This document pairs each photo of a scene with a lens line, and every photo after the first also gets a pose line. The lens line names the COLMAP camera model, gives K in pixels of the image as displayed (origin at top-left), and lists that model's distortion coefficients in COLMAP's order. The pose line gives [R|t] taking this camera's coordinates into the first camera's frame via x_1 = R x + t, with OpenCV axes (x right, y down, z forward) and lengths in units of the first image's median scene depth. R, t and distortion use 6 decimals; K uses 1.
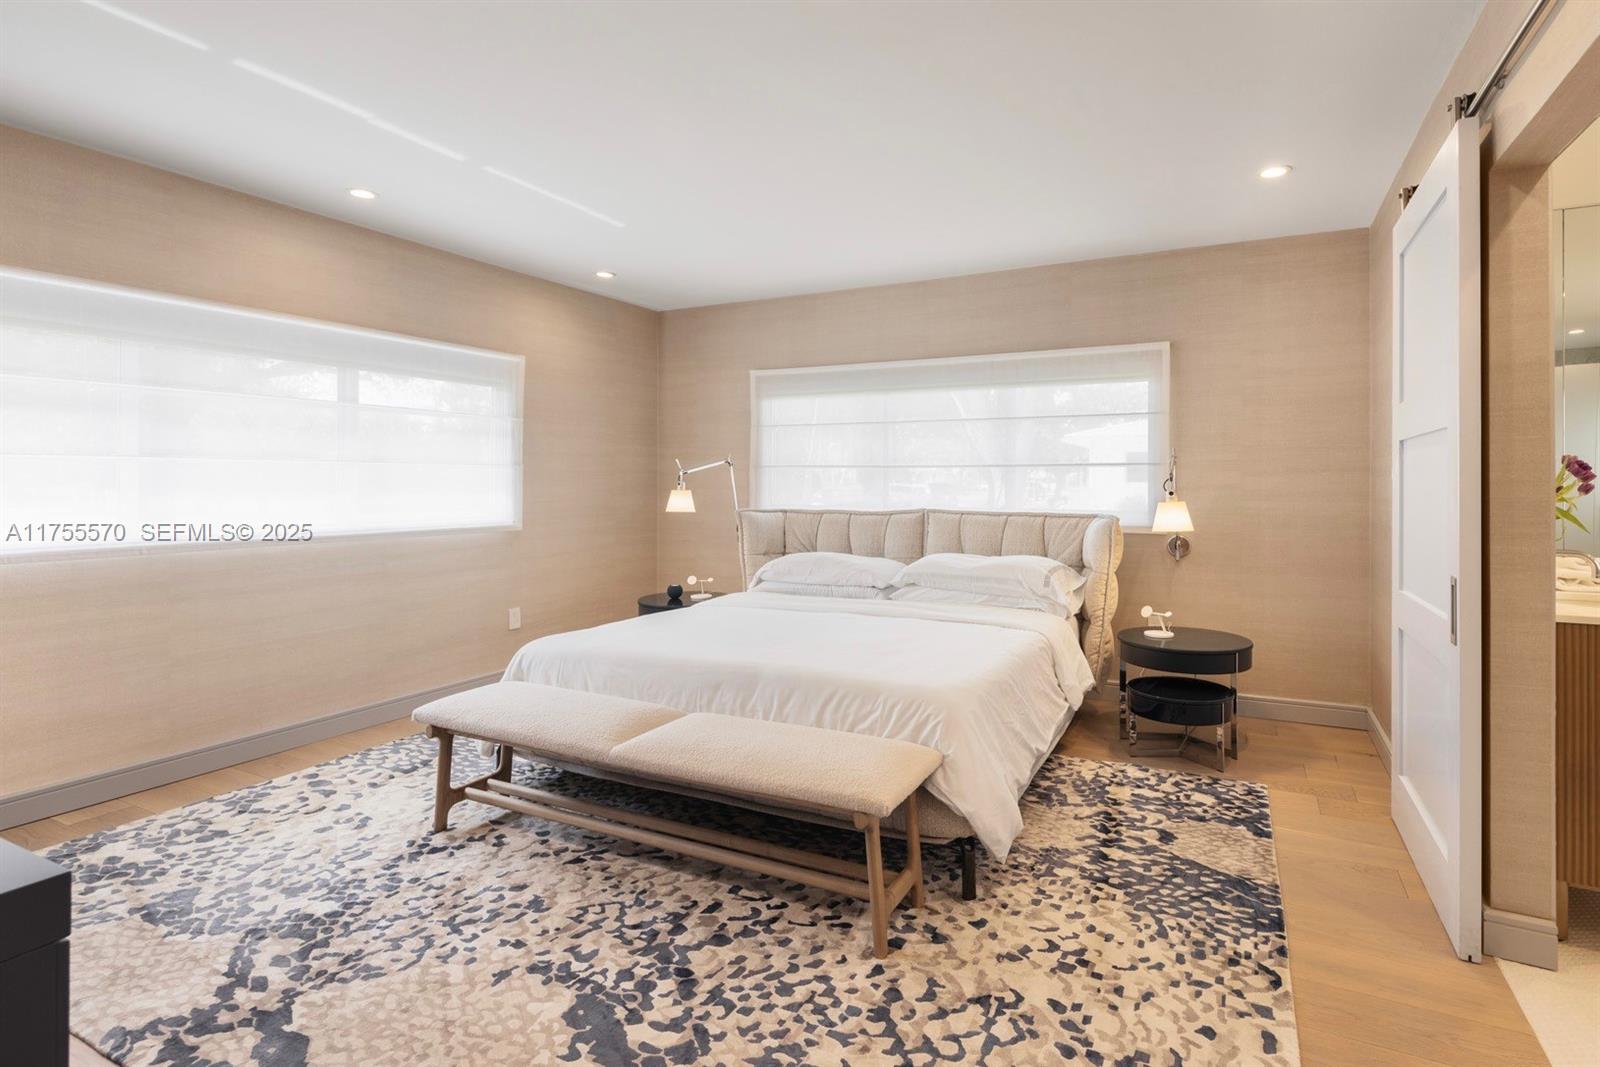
lens RADIAL K [[781.0, 0, 856.6], [0, 781.0, 468.0], [0, 0, 1]] dist [-0.001698, -0.000549]
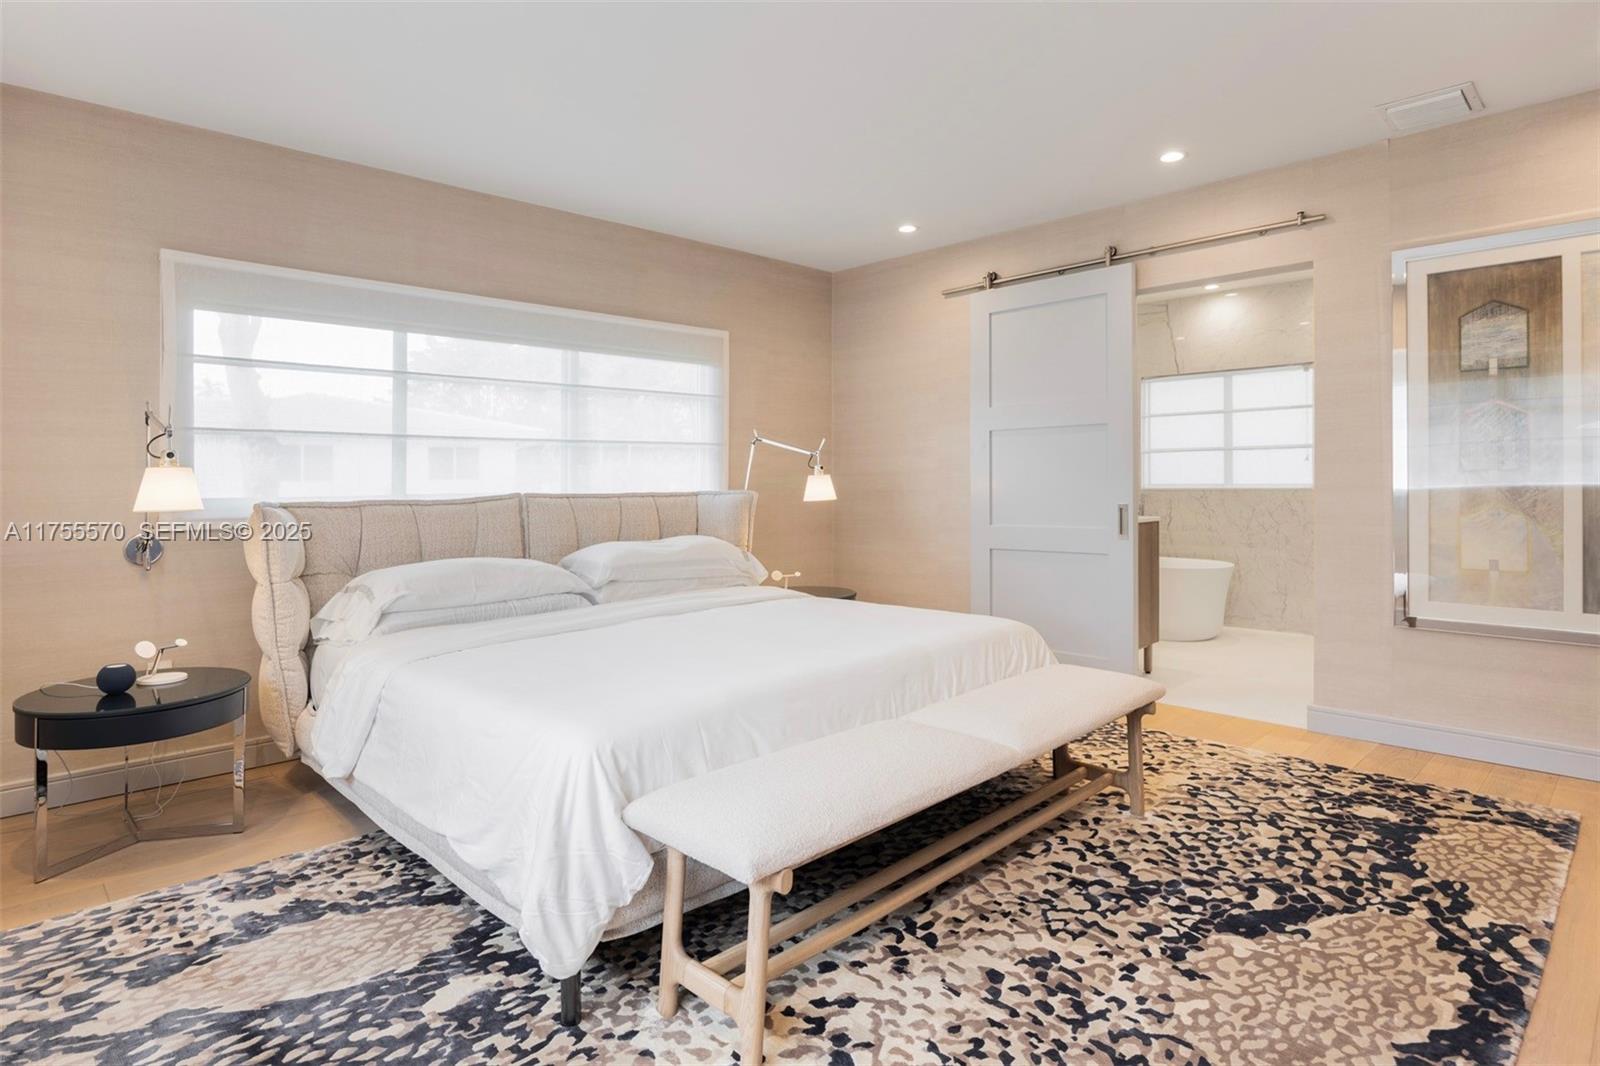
lens RADIAL K [[859.8, 0, 815.7], [0, 859.8, 482.1], [0, 0, 1]] dist [-0.016200, 0.001040]
pose [[0.329974, -0.009644, 0.943941, -1.496574], [-0.005105, 0.999915, 0.012000, 0.069637], [-0.943976, -0.008778, 0.329897, 1.070263]]
